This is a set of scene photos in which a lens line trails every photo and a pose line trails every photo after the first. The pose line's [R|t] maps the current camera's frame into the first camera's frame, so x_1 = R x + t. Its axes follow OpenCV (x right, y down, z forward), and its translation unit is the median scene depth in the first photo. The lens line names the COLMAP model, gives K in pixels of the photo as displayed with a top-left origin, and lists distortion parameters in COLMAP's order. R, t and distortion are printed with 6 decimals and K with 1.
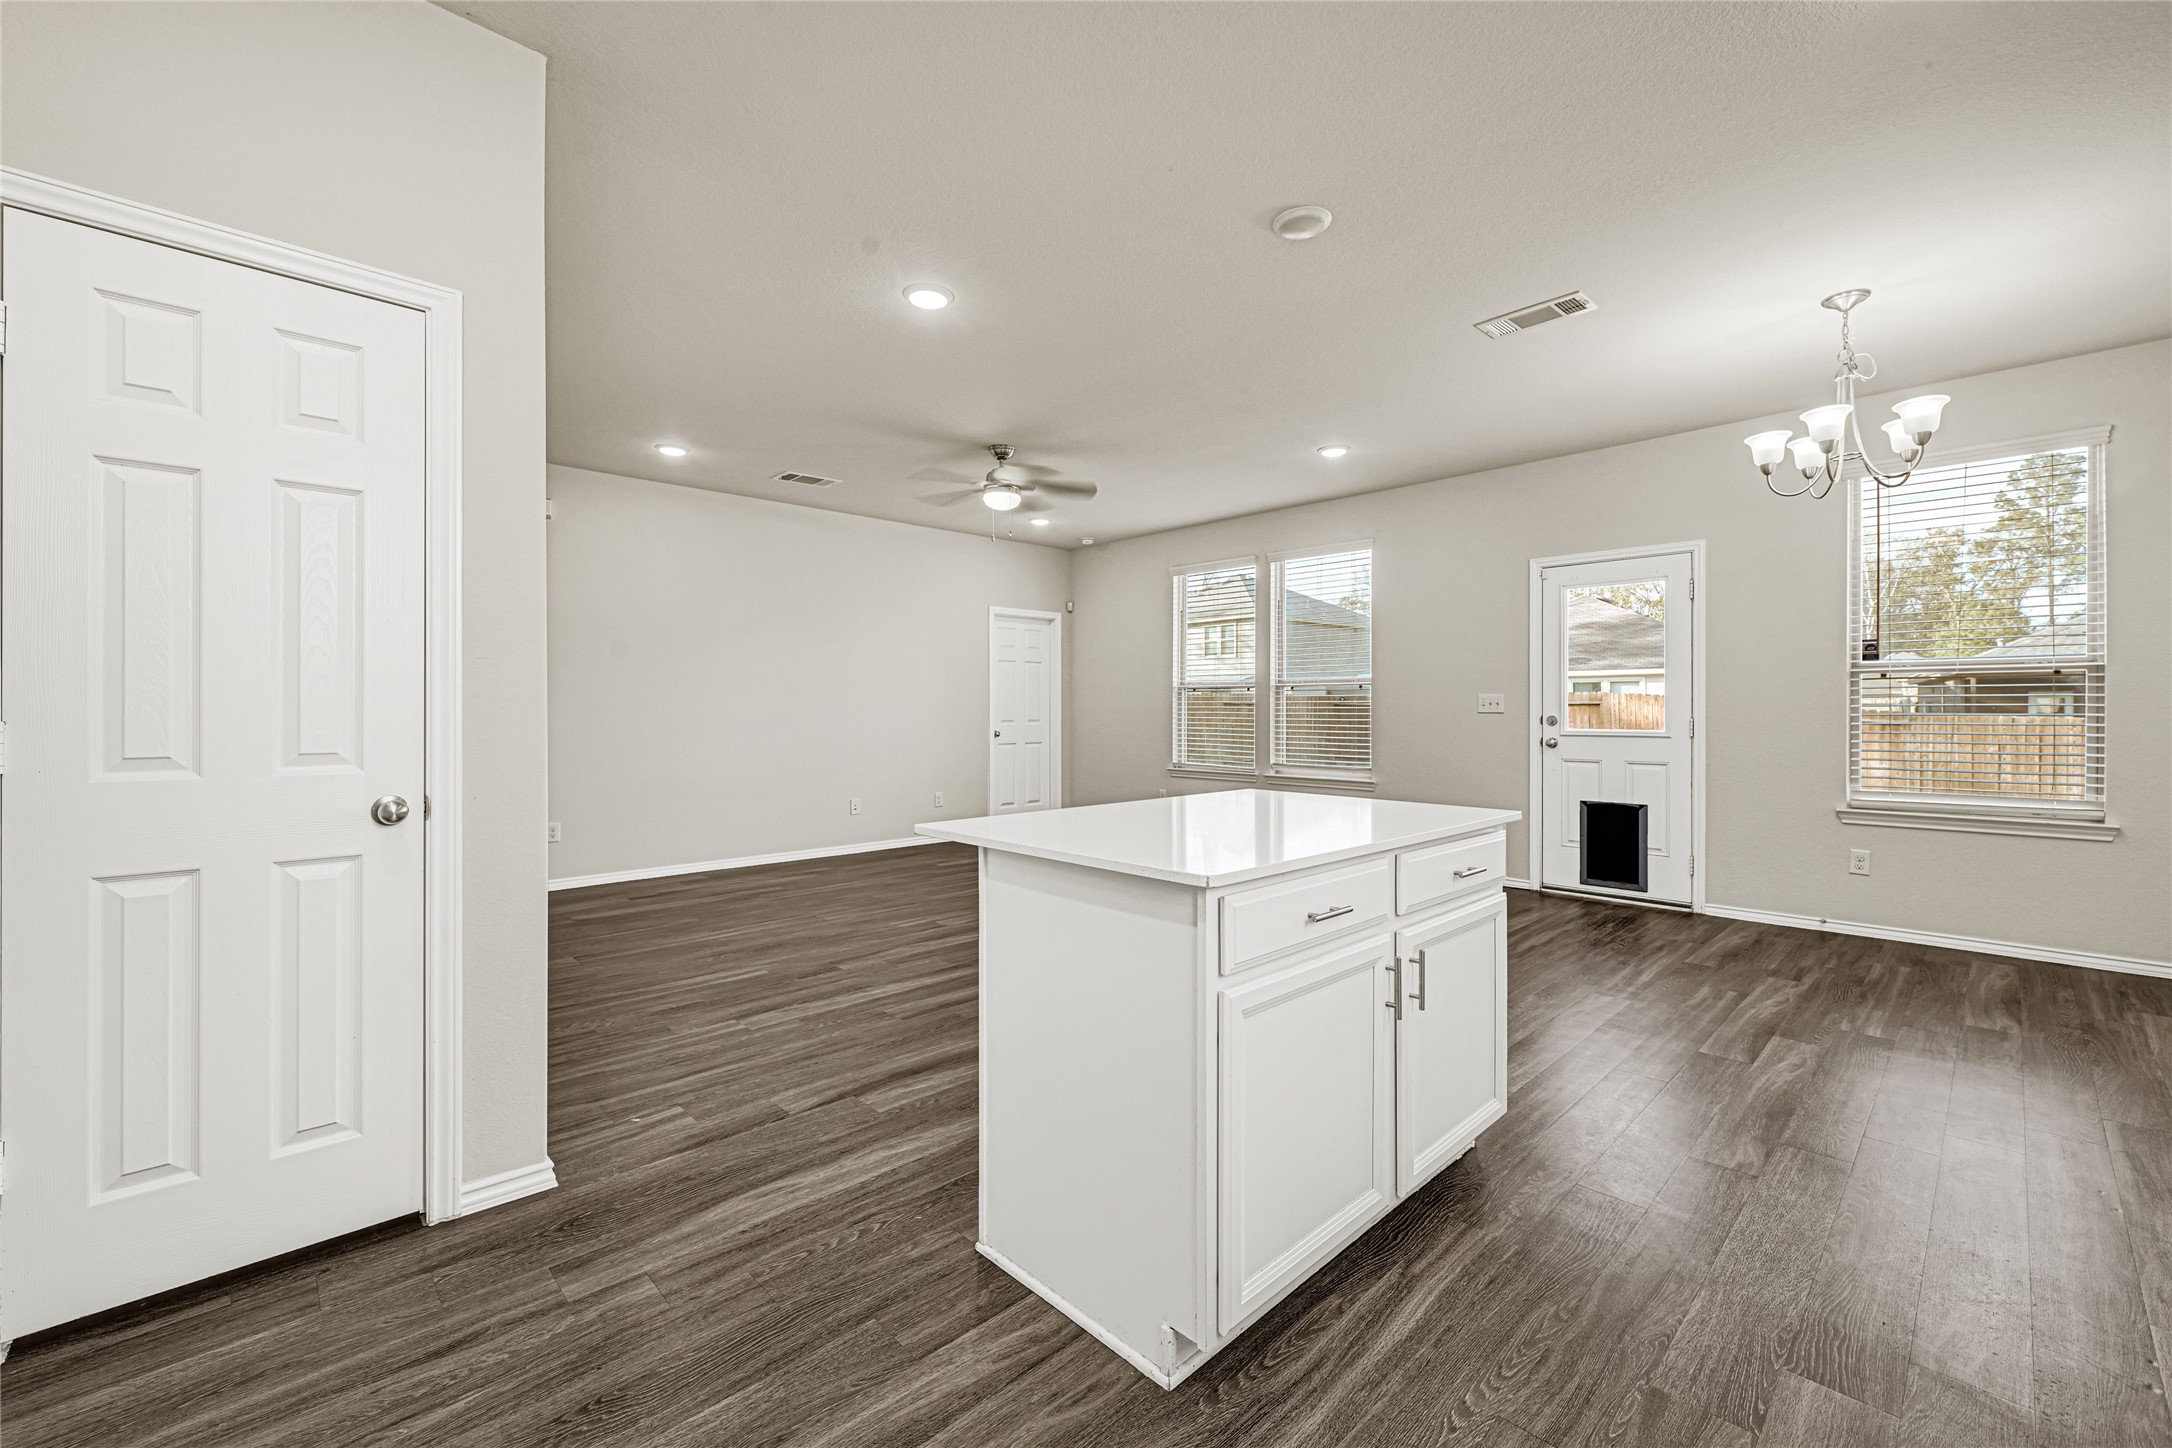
lens RADIAL K [[886.7, 0, 1090.0], [0, 886.7, 708.7], [0, 0, 1]] dist [-0.000538, -0.000080]
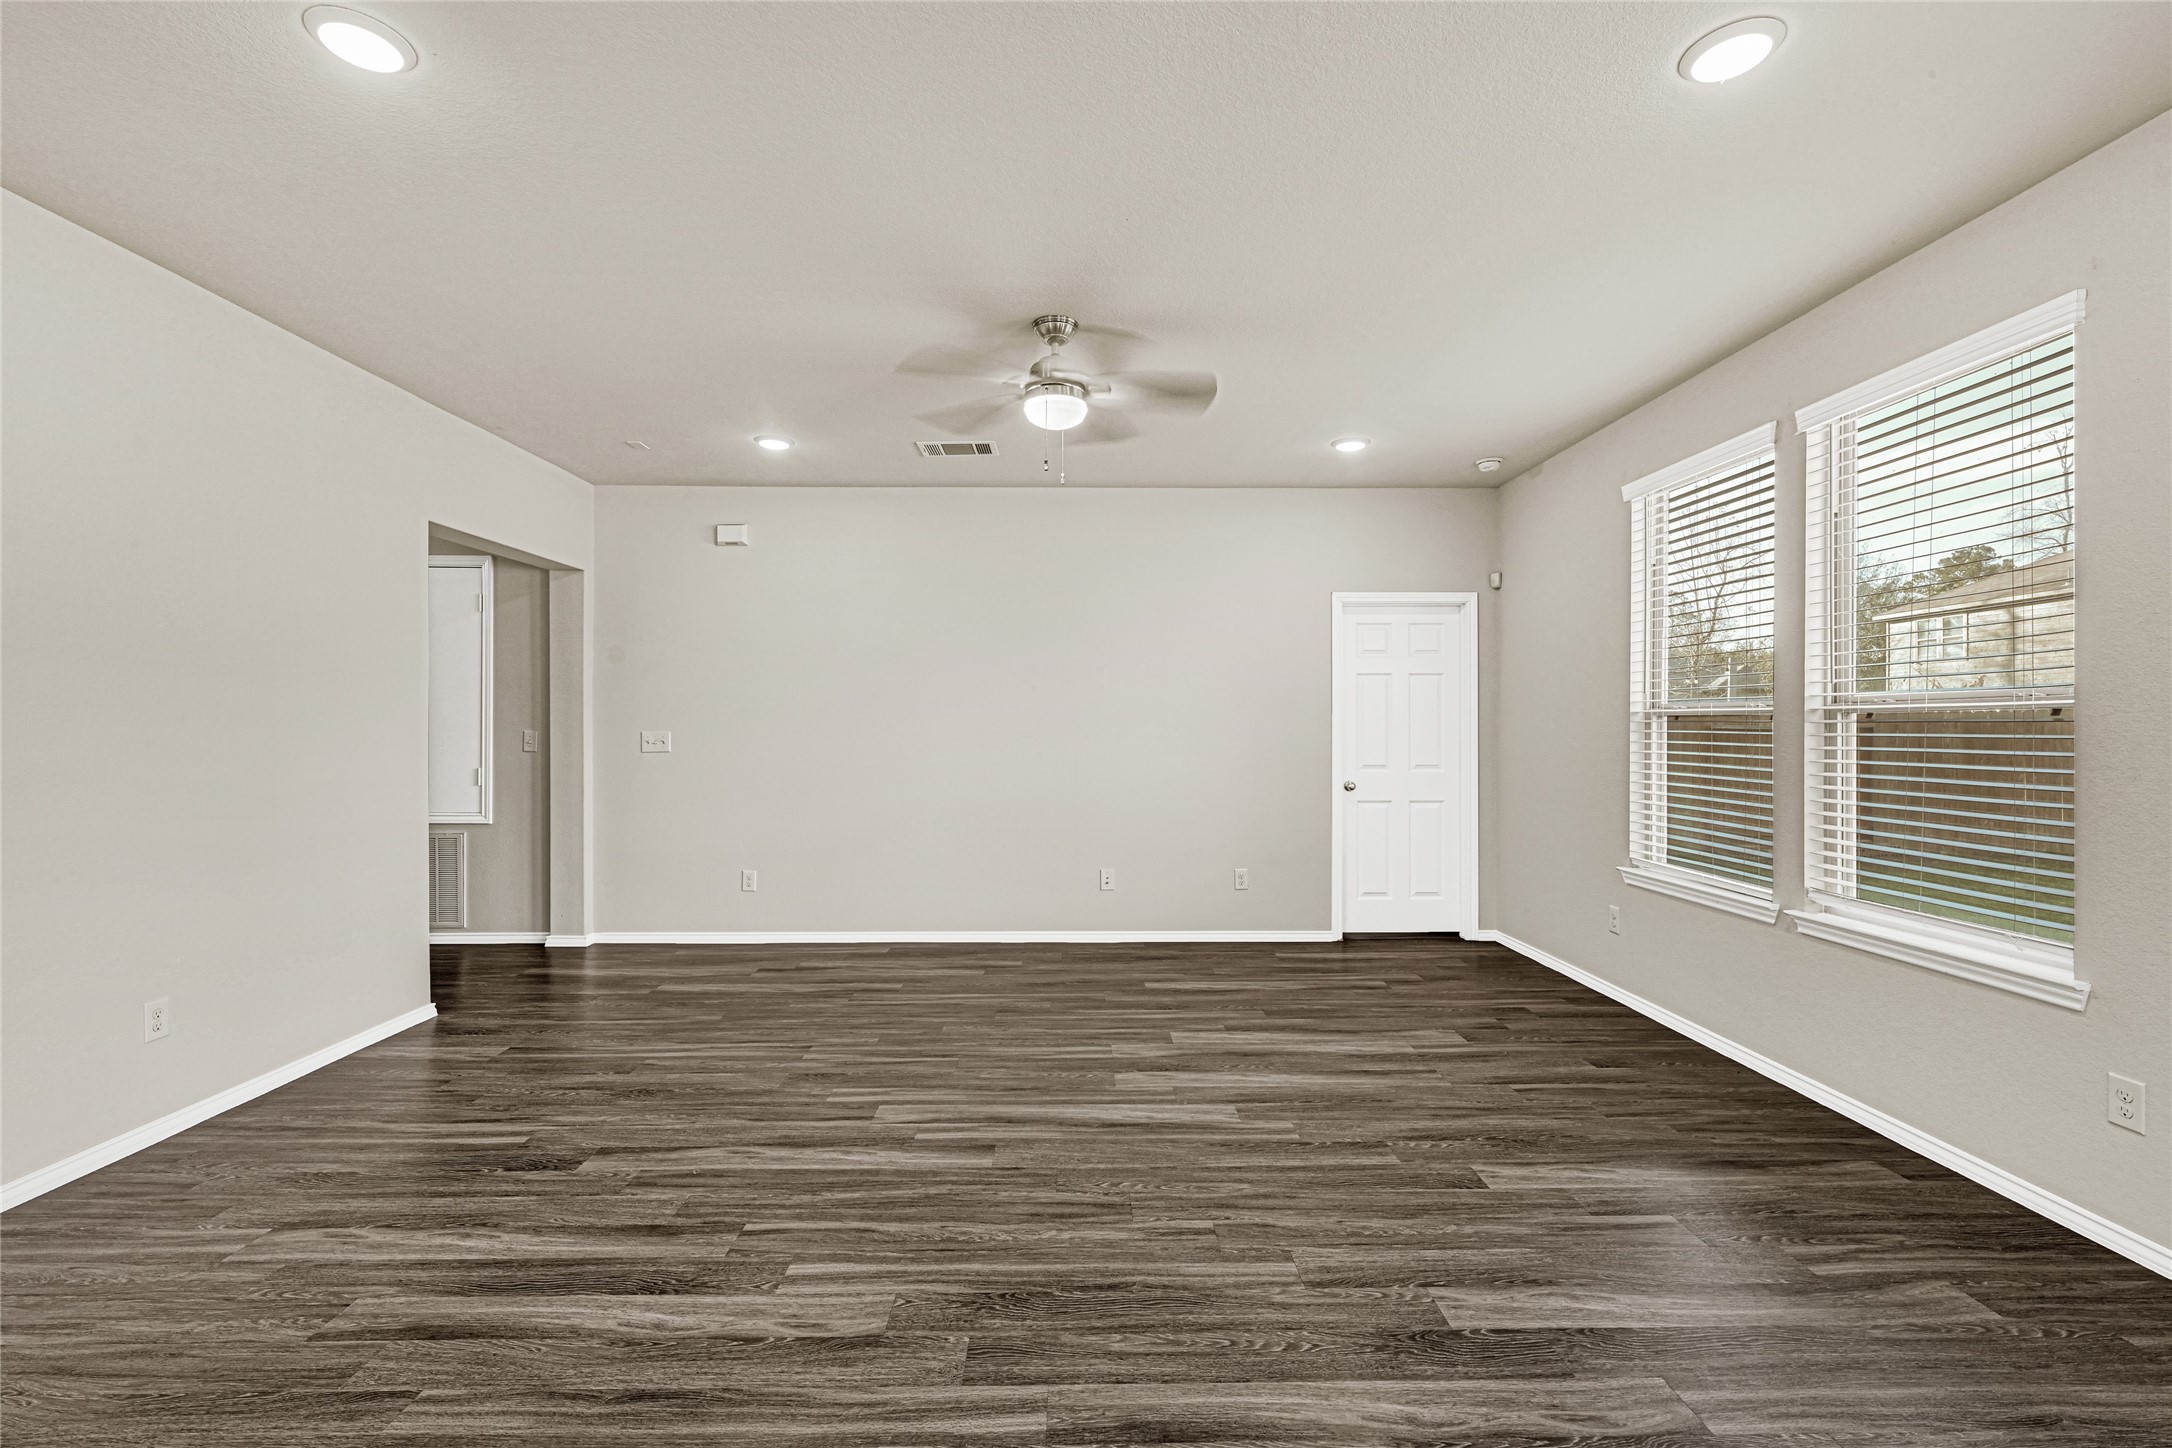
lens RADIAL K [[929.3, 0, 1090.3], [0, 929.3, 742.6], [0, 0, 1]] dist [-0.003798, -0.000079]
pose [[0.733245, 0.011432, -0.679869, 0.470006], [0.000543, 0.999848, 0.017398, -0.033608], [0.679965, -0.013126, 0.733127, 0.775582]]
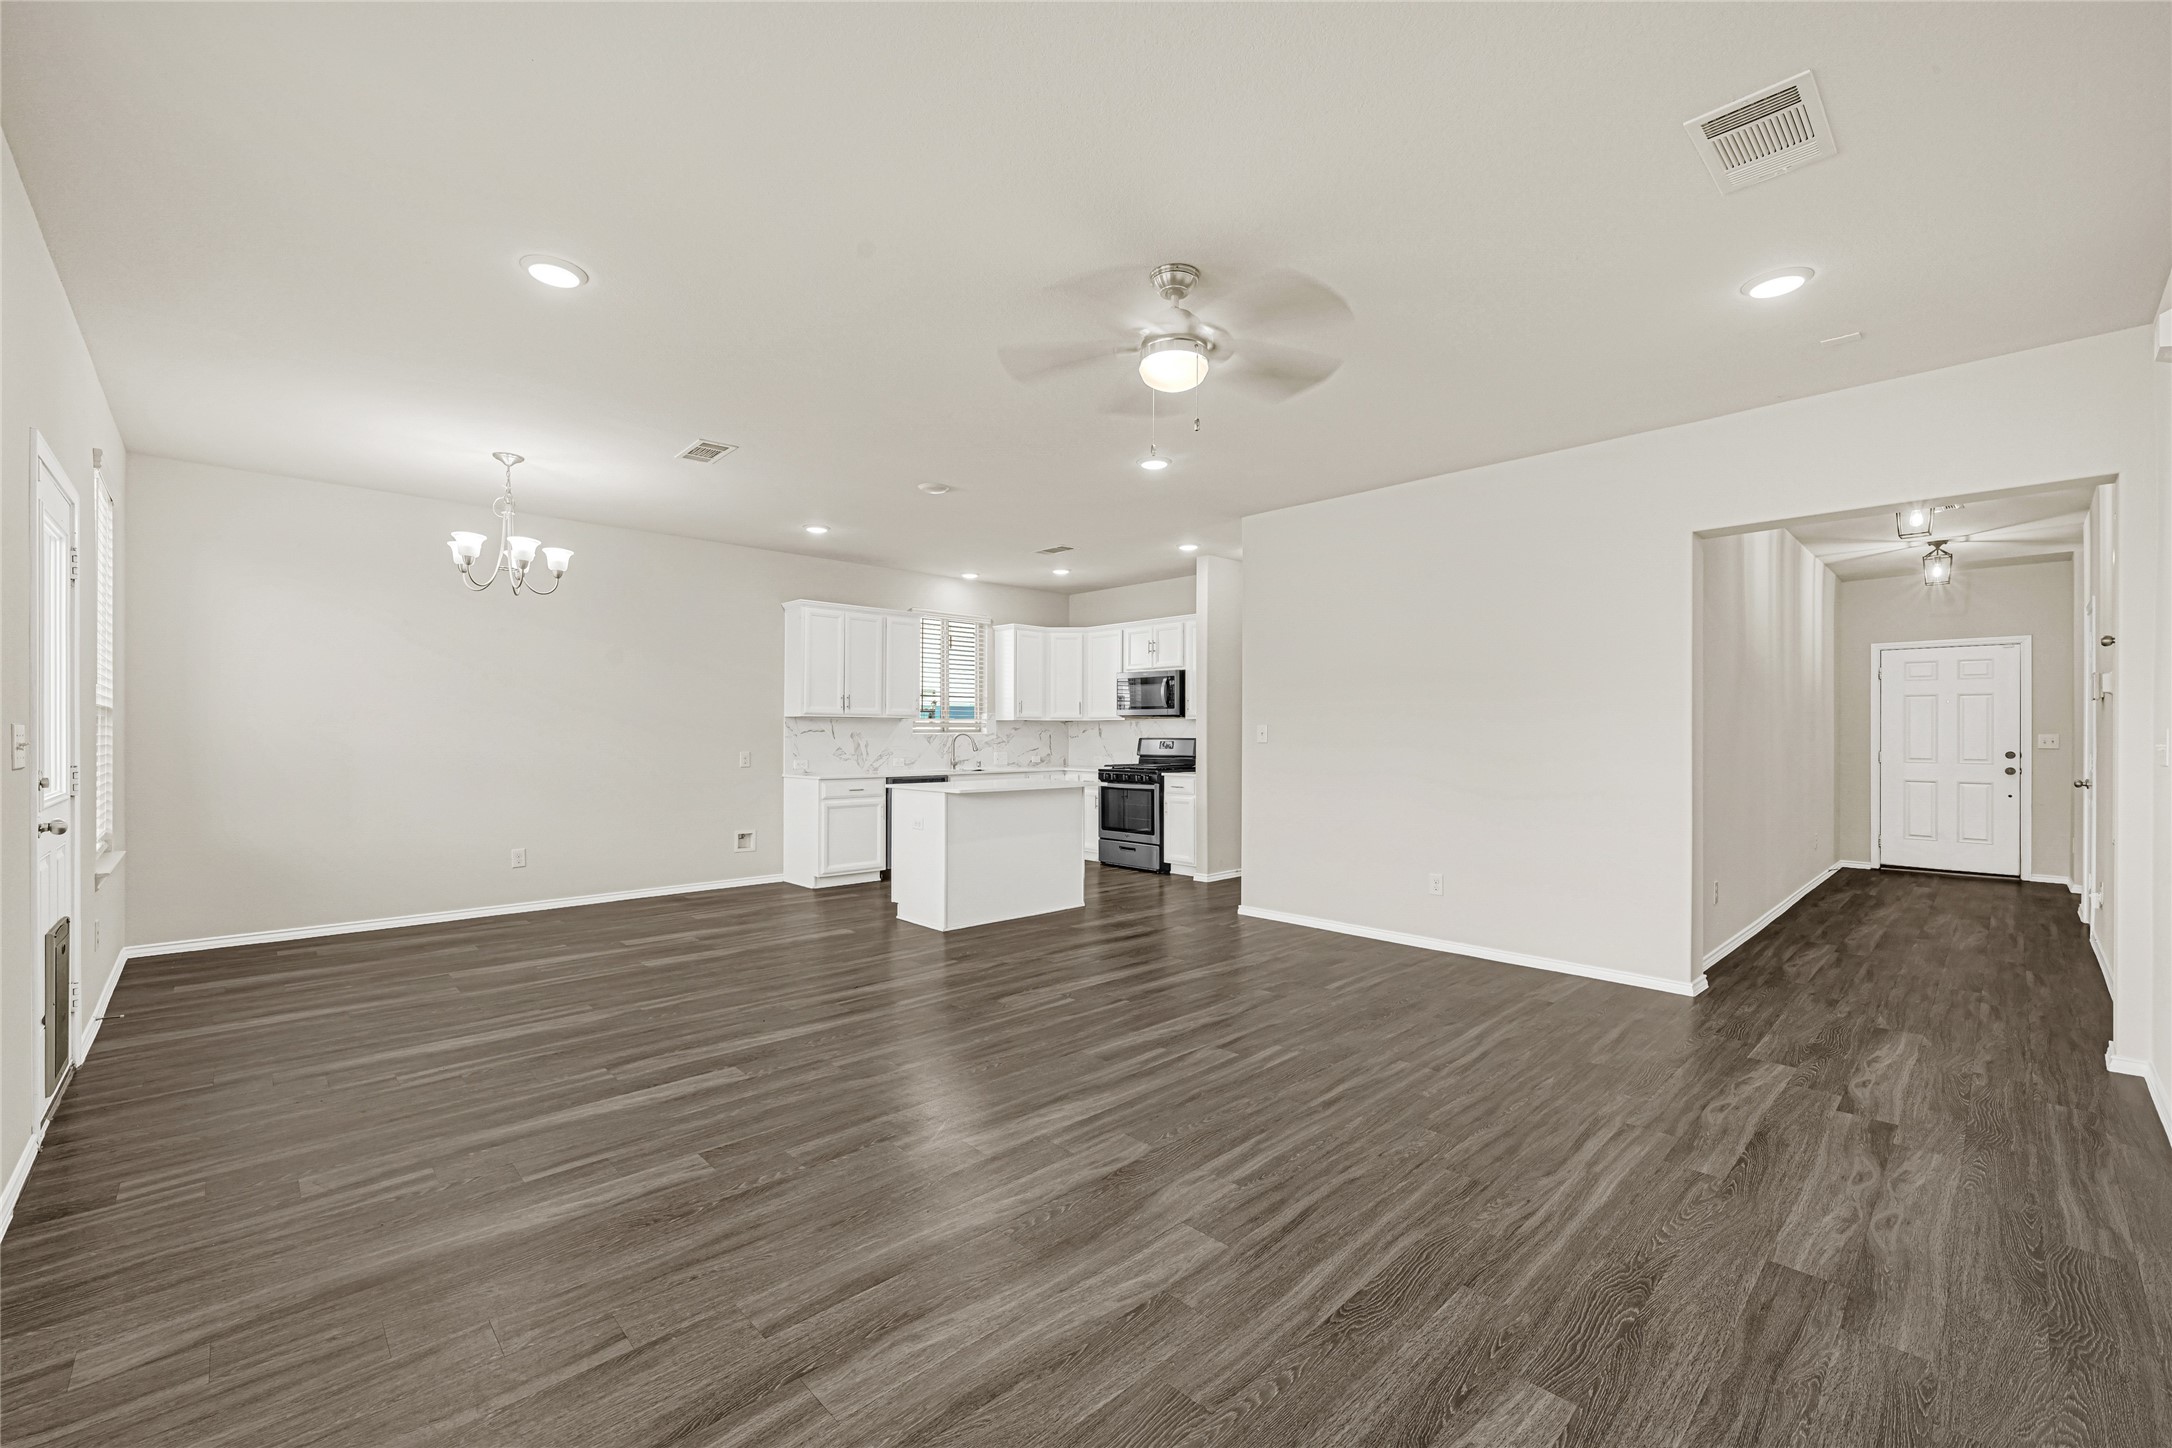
lens RADIAL K [[891.1, 0, 1078.3], [0, 891.1, 735.6], [0, 0, 1]] dist [-0.002024, 0.000083]
pose [[-0.999953, -0.002110, 0.009433, -0.065668], [-0.002107, 0.999998, 0.000349, -0.018450], [-0.009434, 0.000330, -0.999955, 2.134703]]
